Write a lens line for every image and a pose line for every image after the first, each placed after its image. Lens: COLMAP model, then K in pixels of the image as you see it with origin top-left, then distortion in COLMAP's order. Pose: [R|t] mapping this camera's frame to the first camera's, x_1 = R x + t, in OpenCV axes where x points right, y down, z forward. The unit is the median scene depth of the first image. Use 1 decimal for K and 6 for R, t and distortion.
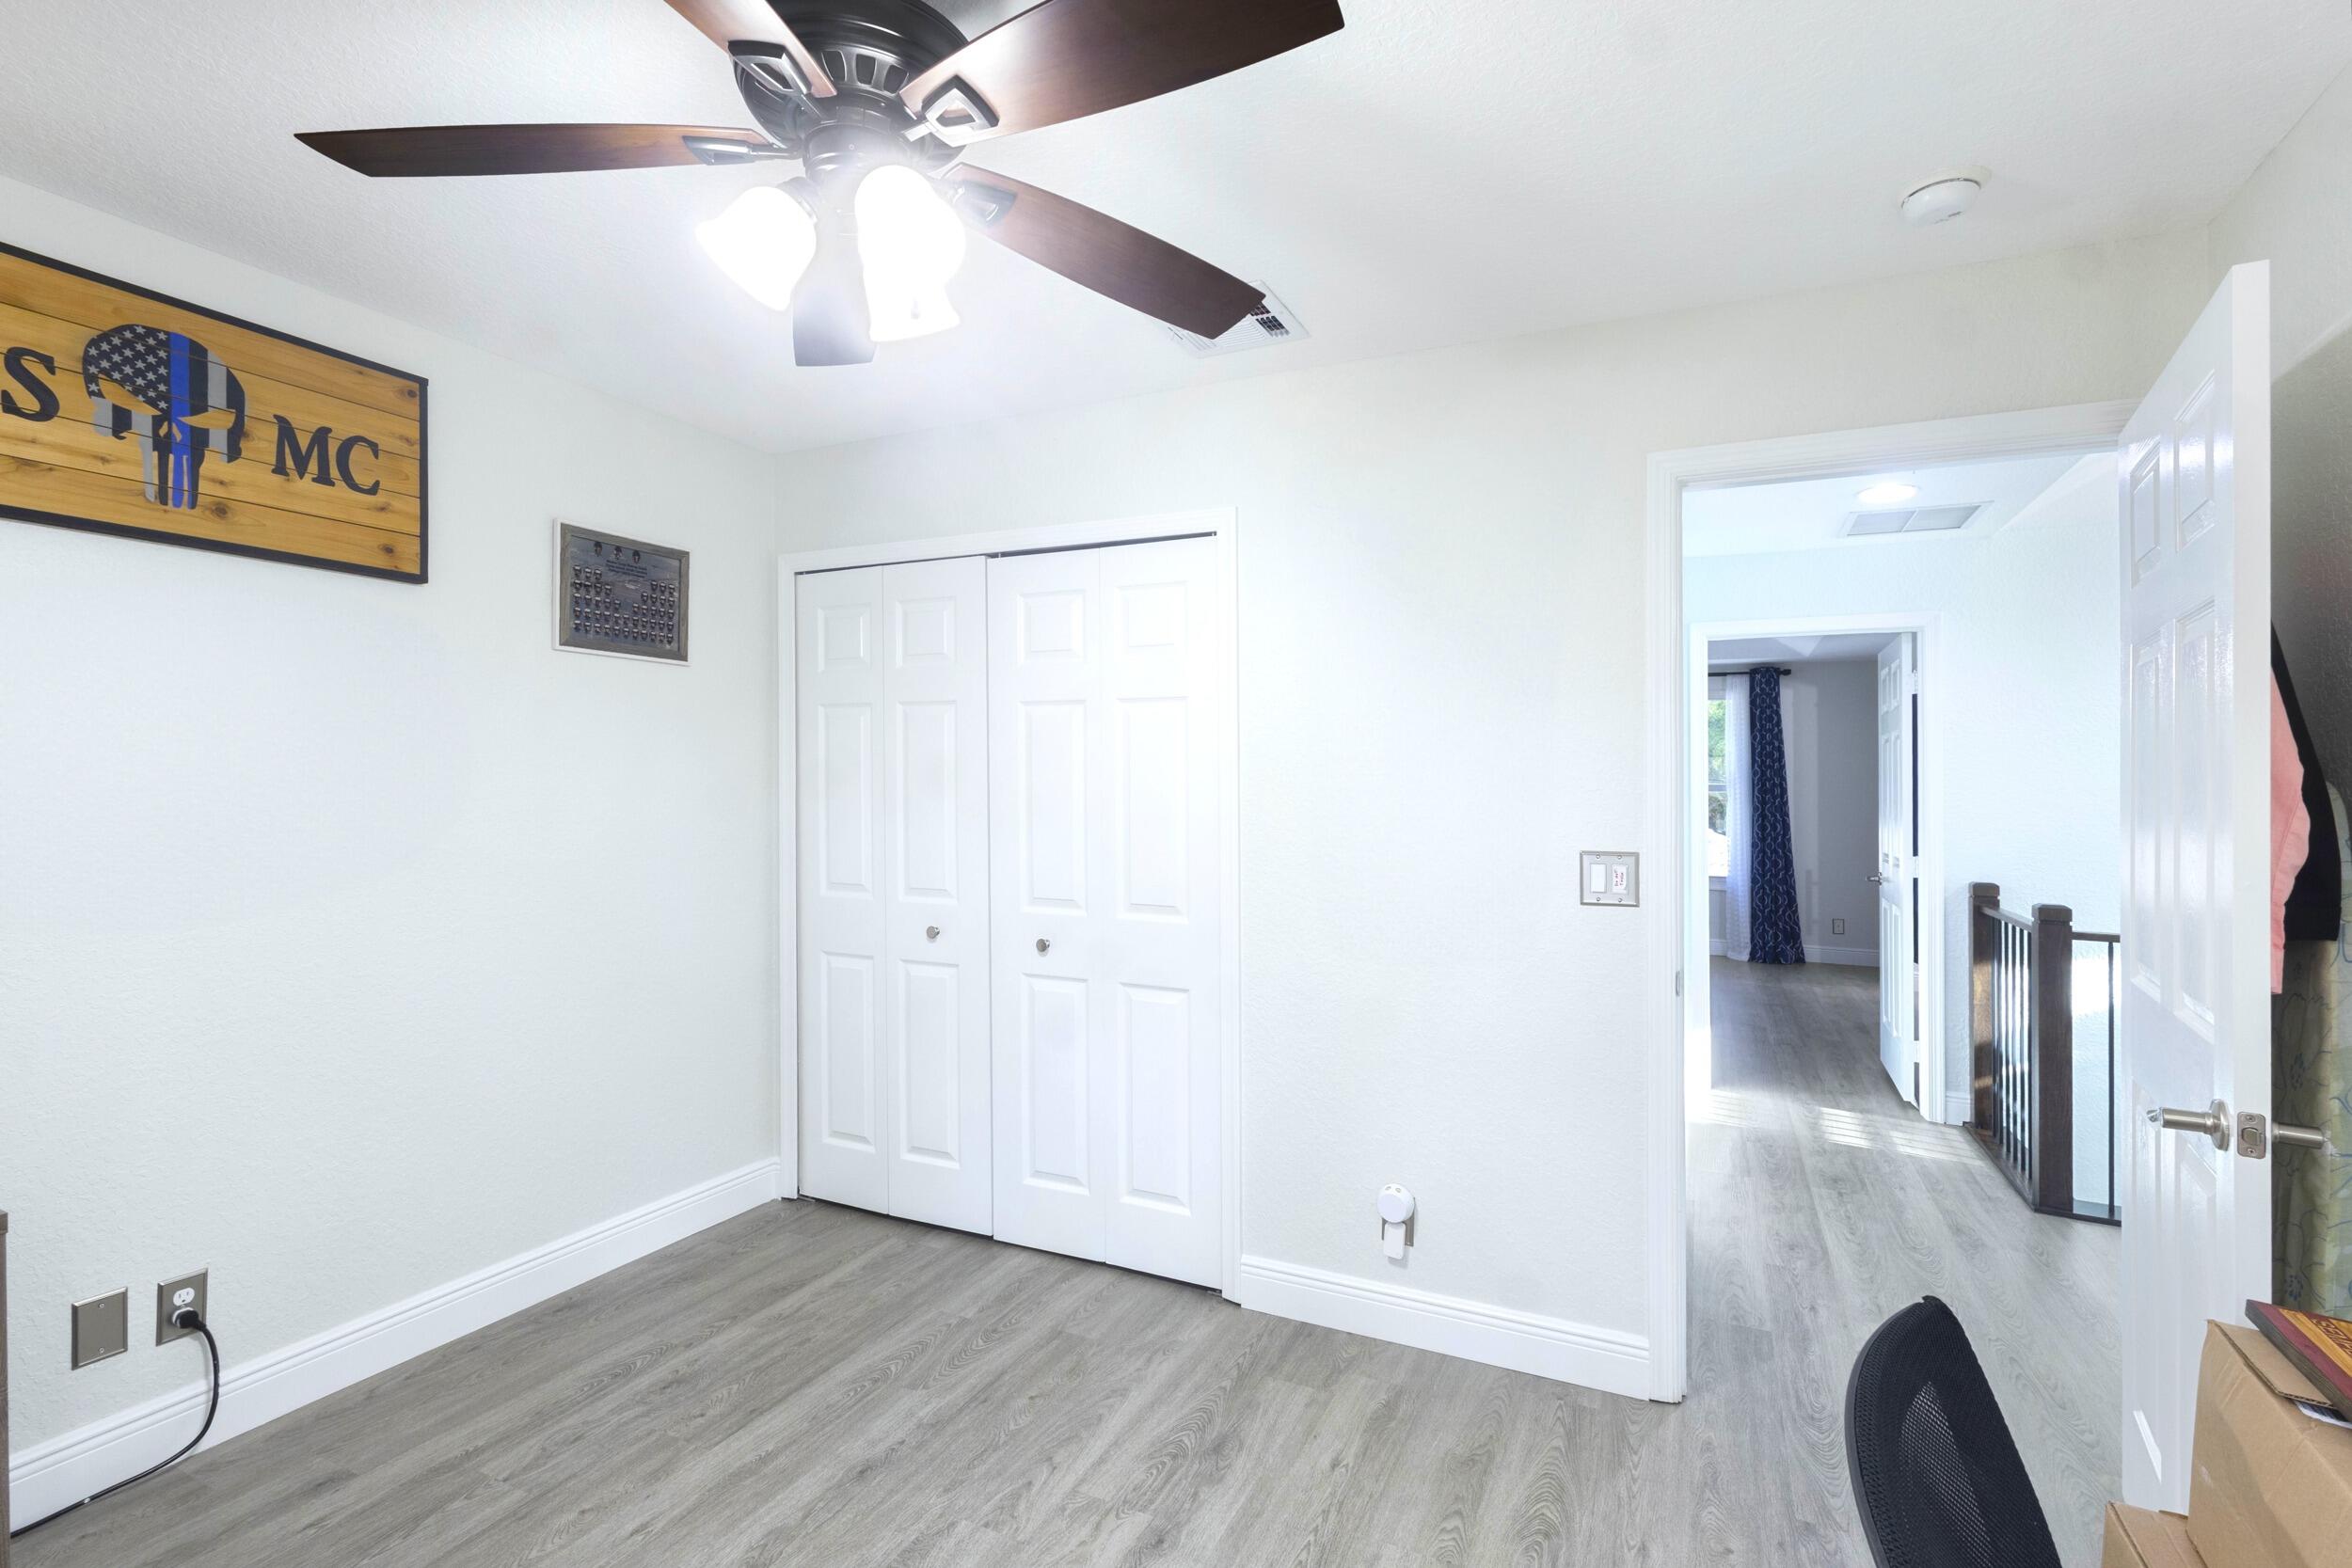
lens RADIAL K [[1109.1, 0, 1130.8], [0, 1109.1, 776.5], [0, 0, 1]] dist [-0.000292, 0.000543]
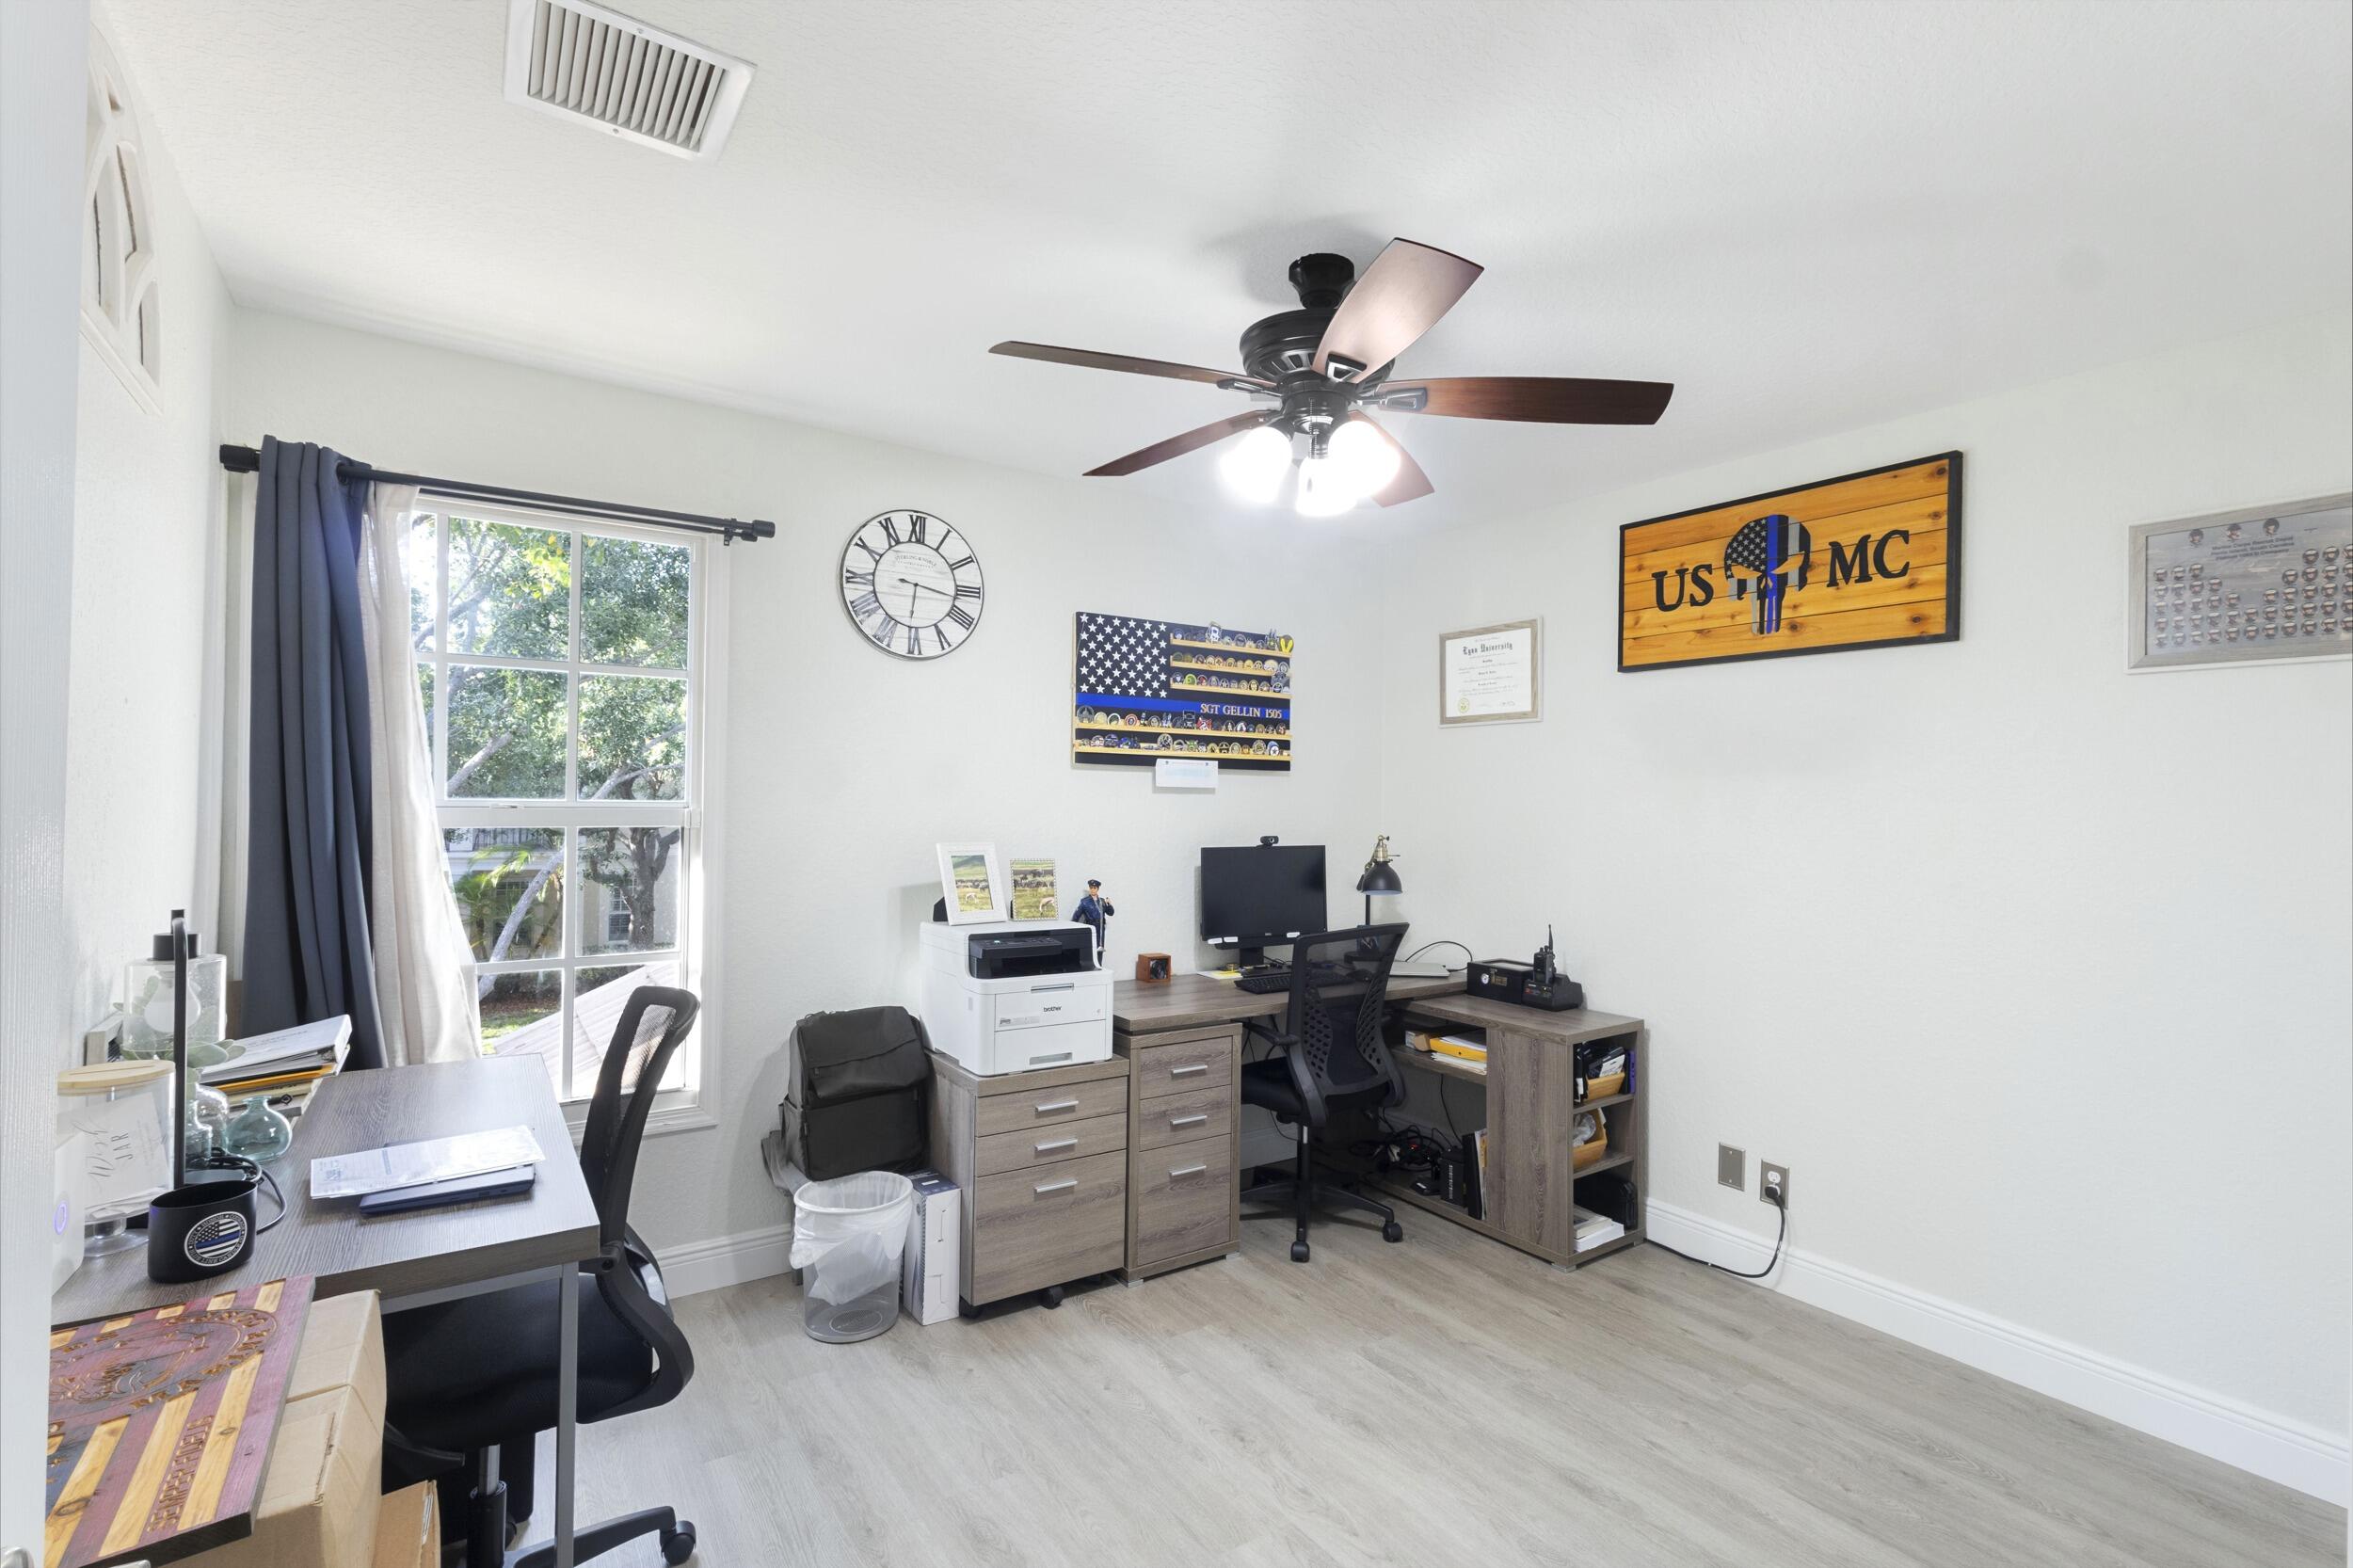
lens RADIAL K [[1109.7, 0, 1190.9], [0, 1109.7, 777.4], [0, 0, 1]] dist [-0.000292, 0.000543]
pose [[-0.488870, -0.023751, -0.872033, 0.744333], [-0.004966, 0.999689, -0.024444, -0.011762], [0.872342, -0.007619, -0.488836, 0.986022]]
